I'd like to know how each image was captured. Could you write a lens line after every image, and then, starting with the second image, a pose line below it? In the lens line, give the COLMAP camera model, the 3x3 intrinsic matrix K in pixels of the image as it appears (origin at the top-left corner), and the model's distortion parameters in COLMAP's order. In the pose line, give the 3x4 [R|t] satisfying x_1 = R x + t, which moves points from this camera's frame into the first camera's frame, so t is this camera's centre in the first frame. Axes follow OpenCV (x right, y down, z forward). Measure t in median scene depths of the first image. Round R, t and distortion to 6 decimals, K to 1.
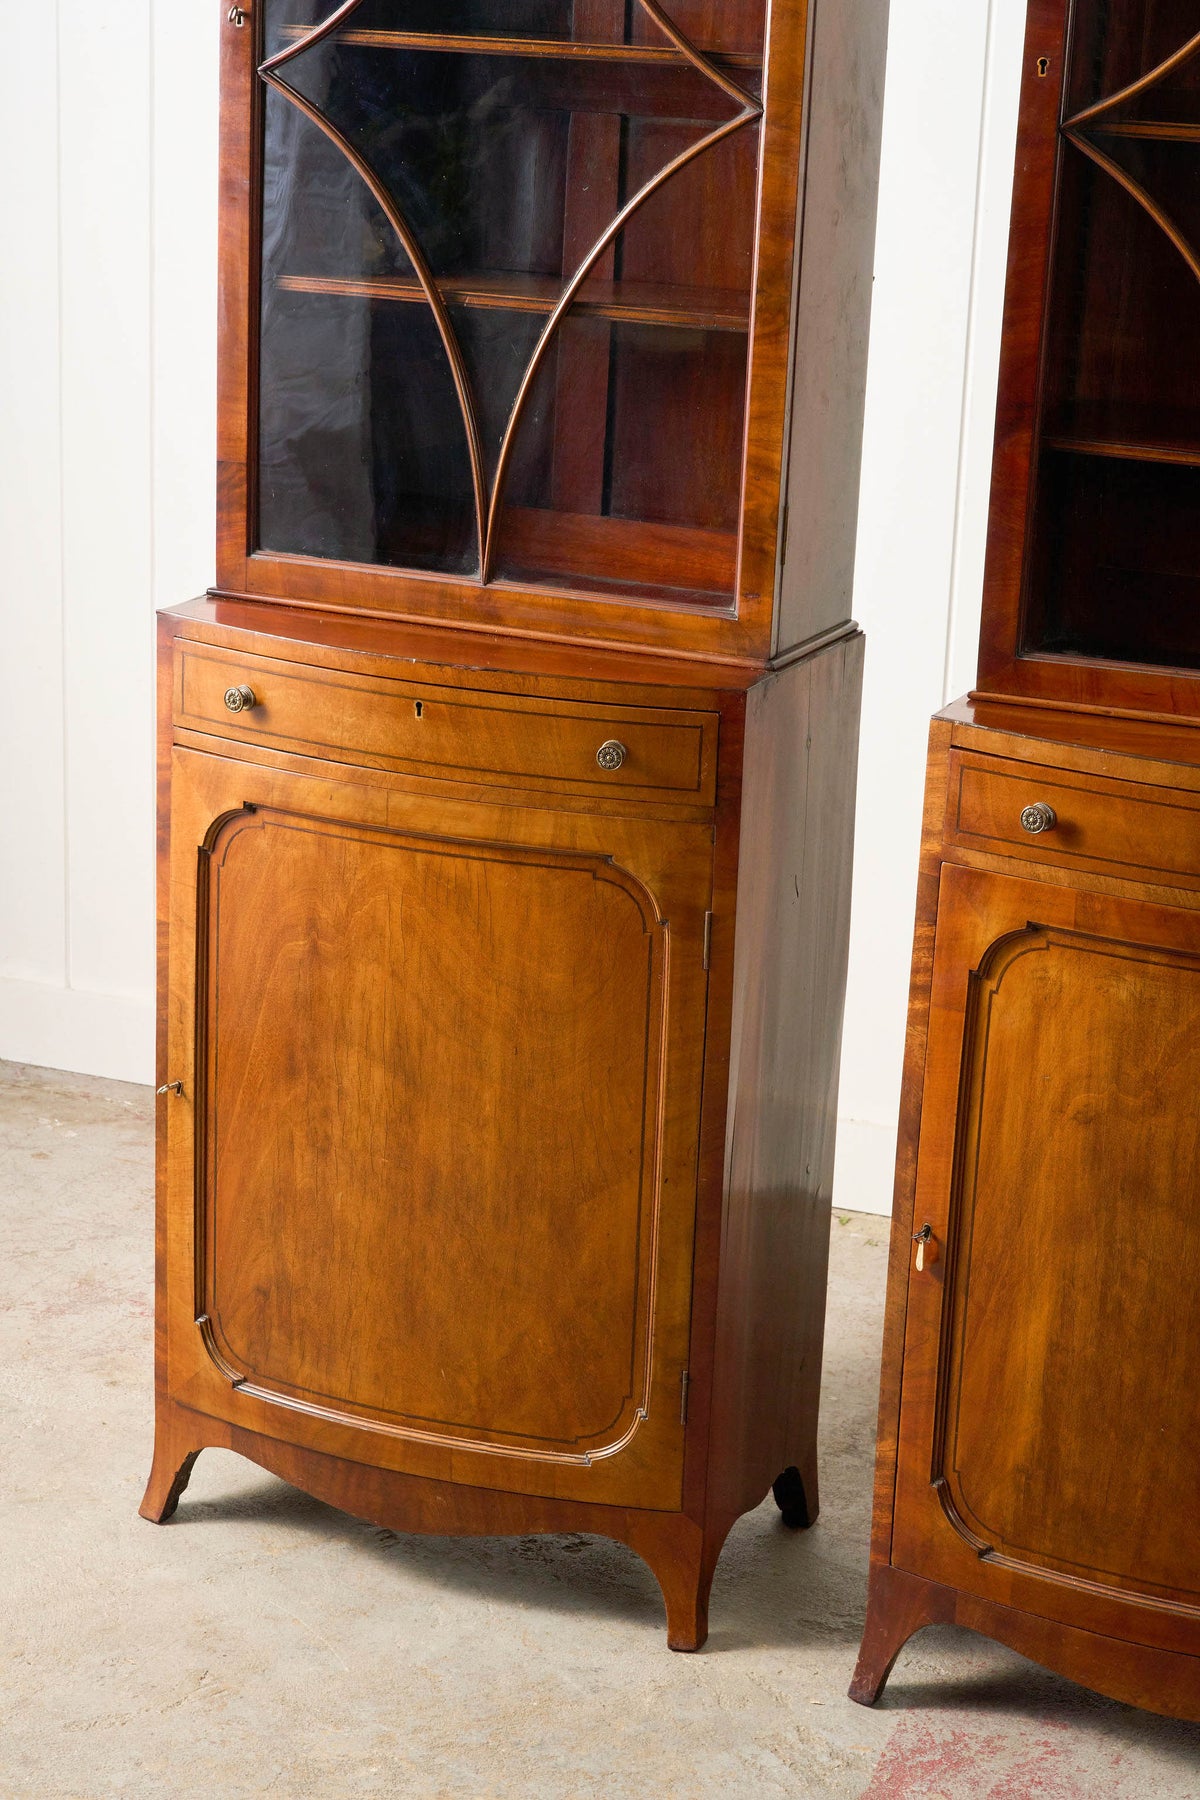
lens RADIAL K [[3514.1, 0, 586.3], [0, 3514.1, 940.8], [0, 0, 1]] dist [-0.009814, 0.000000]
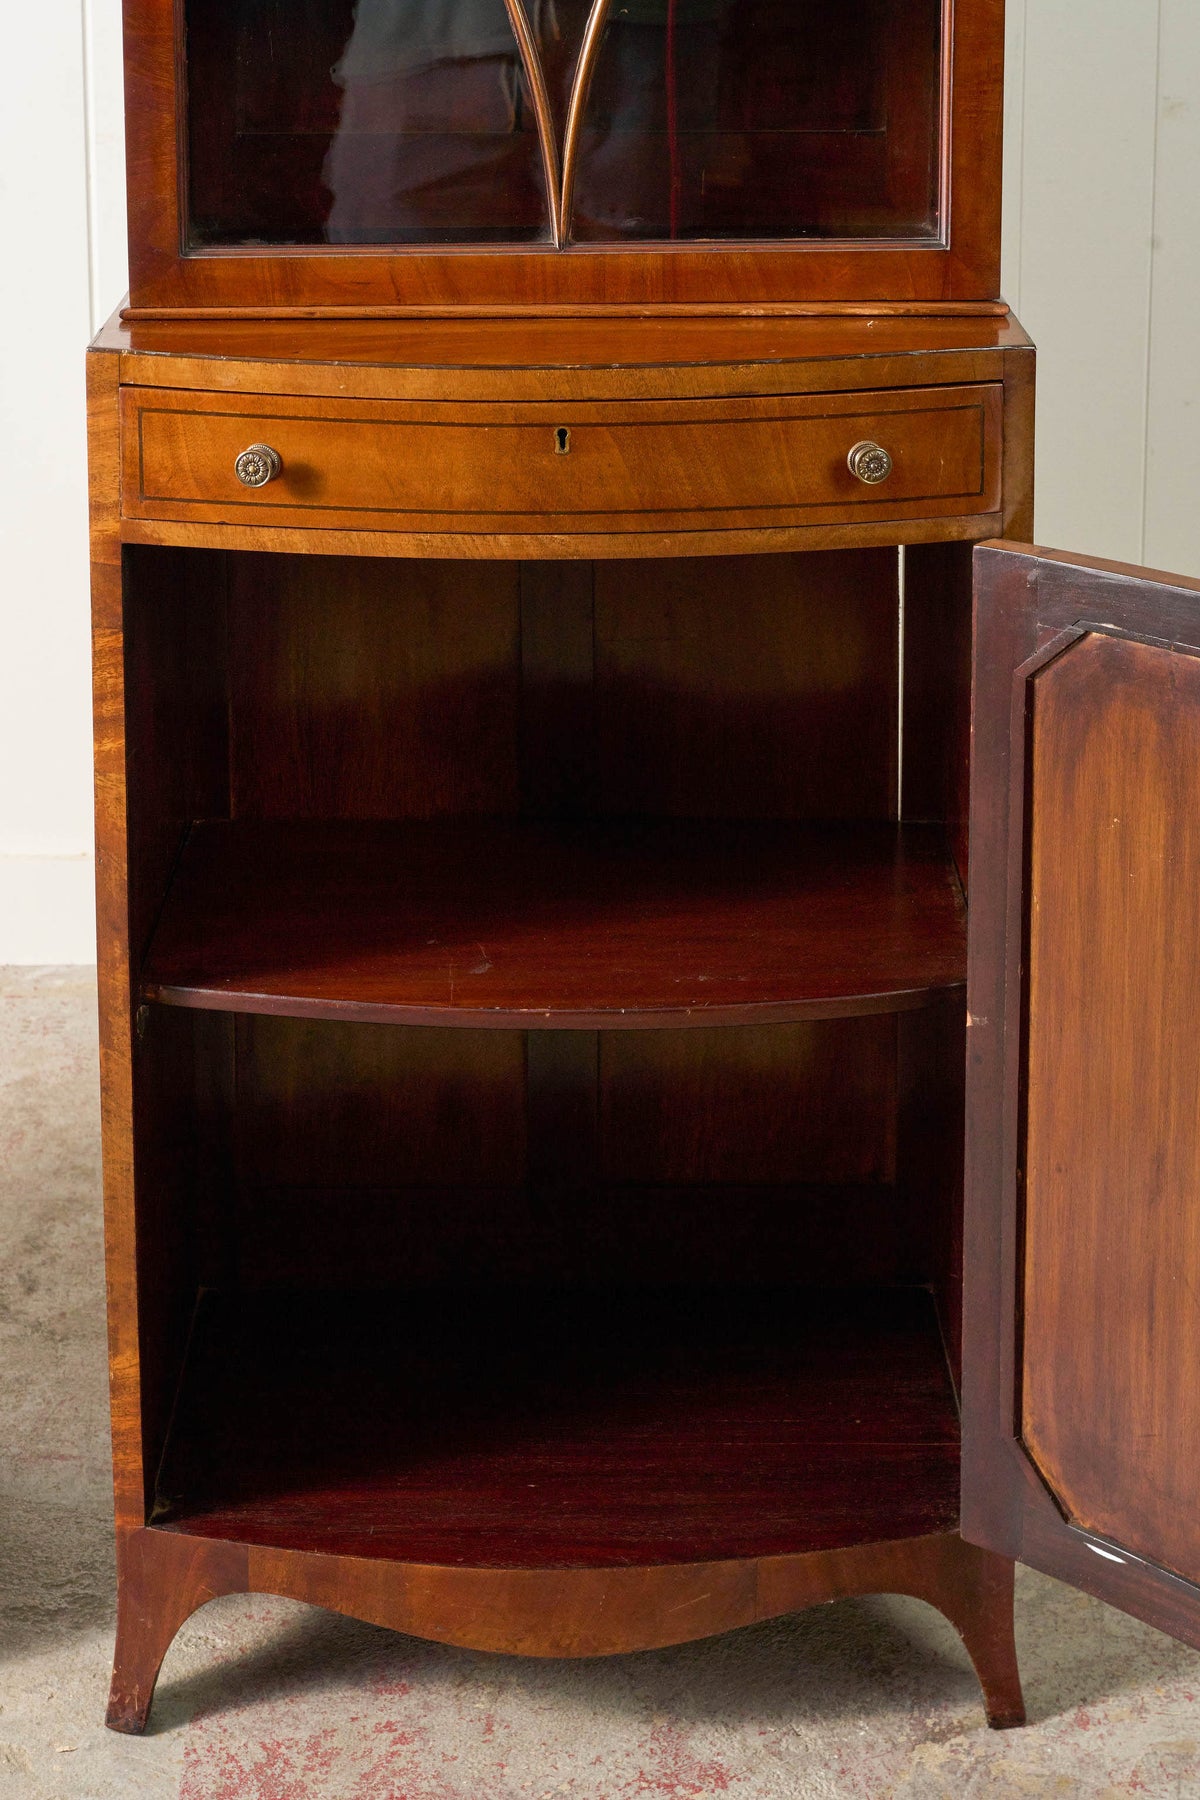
lens RADIAL K [[6604.4, 0, 615.5], [0, 6604.4, 899.8], [0, 0, 1]] dist [-0.047854, 0.000000]
pose [[0.915137, -0.156020, 0.371728, -0.323400], [0.150441, 0.987632, 0.044160, 0.005363], [-0.374020, 0.015510, 0.927291, -0.310174]]
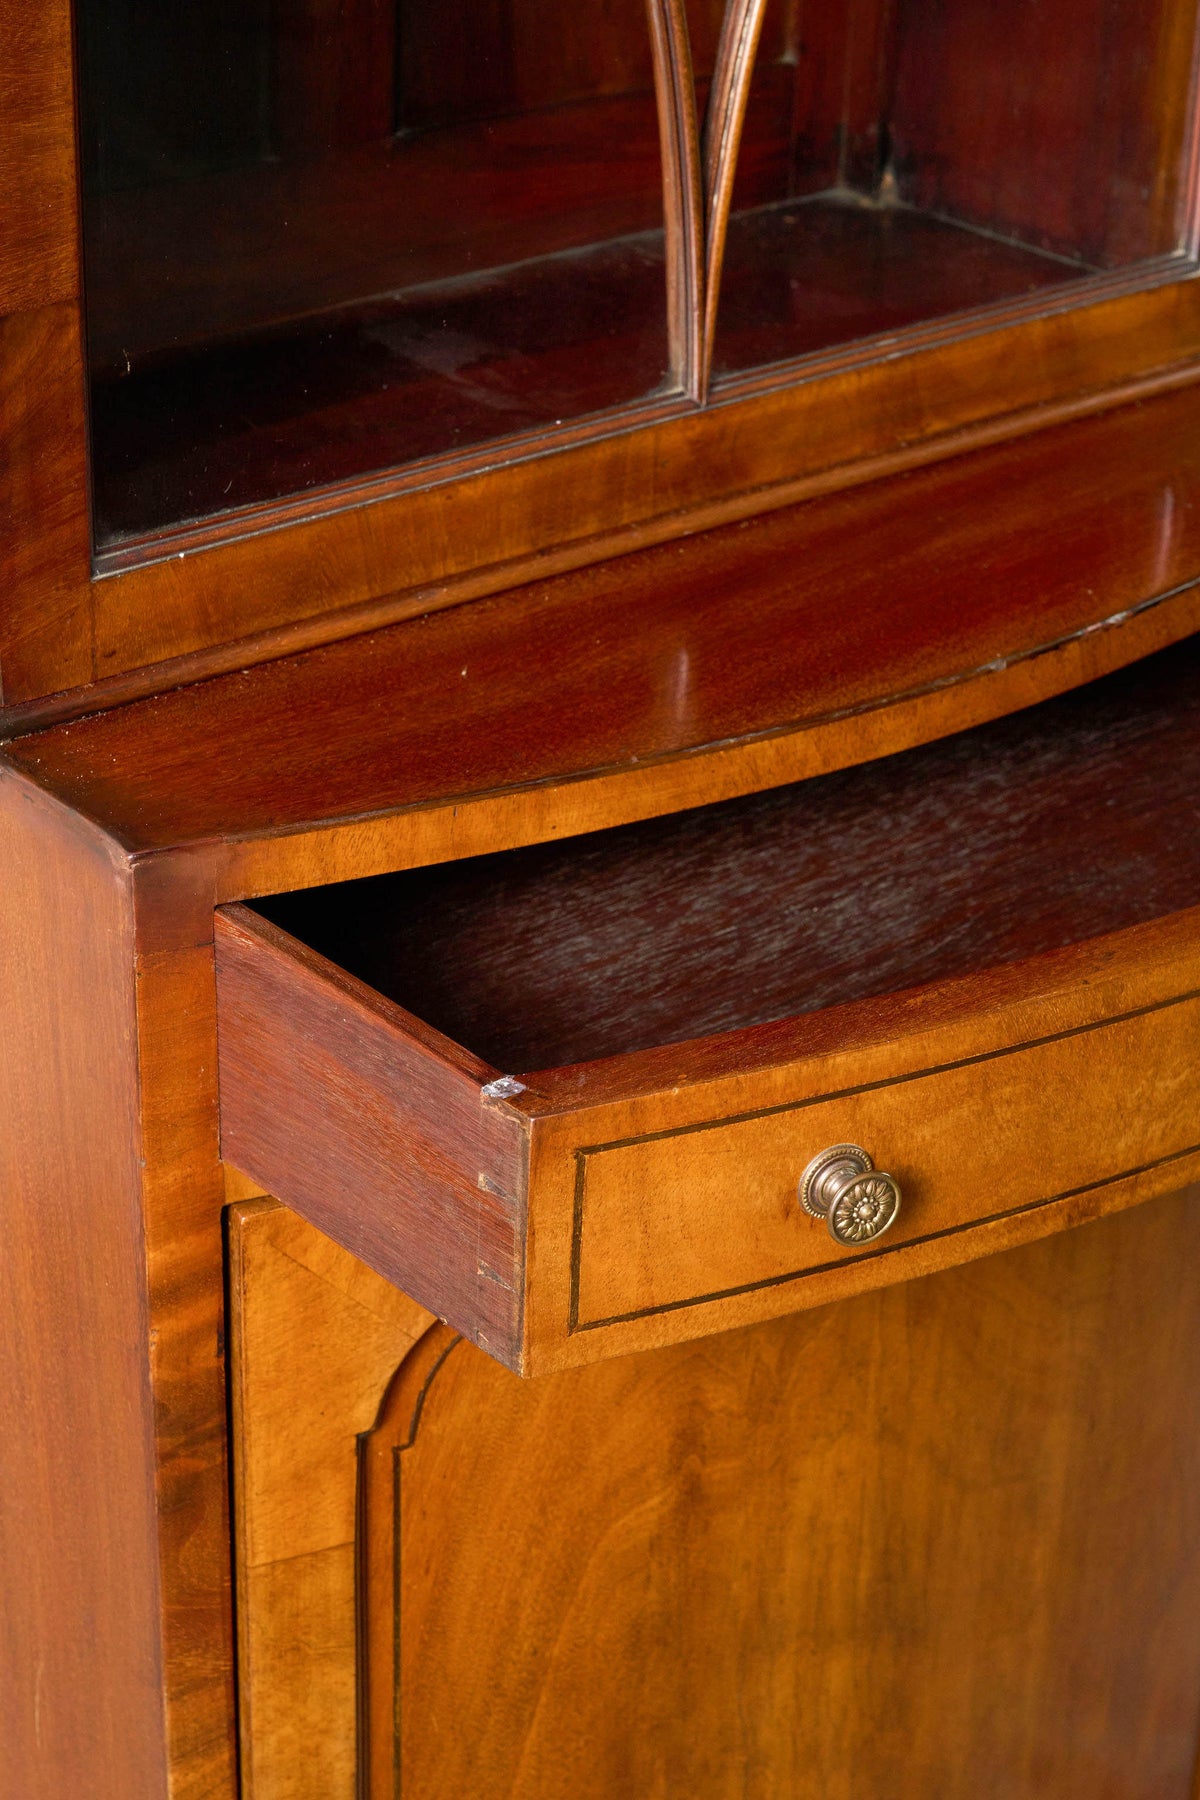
lens RADIAL K [[3786.9, 0, 603.2], [0, 3786.9, 901.3], [0, 0, 1]] dist [-0.010885, 0.000000]
pose [[0.436264, -0.445647, 0.781711, -0.387758], [0.246423, 0.894702, 0.372537, -0.216761], [-0.865419, 0.030107, 0.500144, 0.859930]]
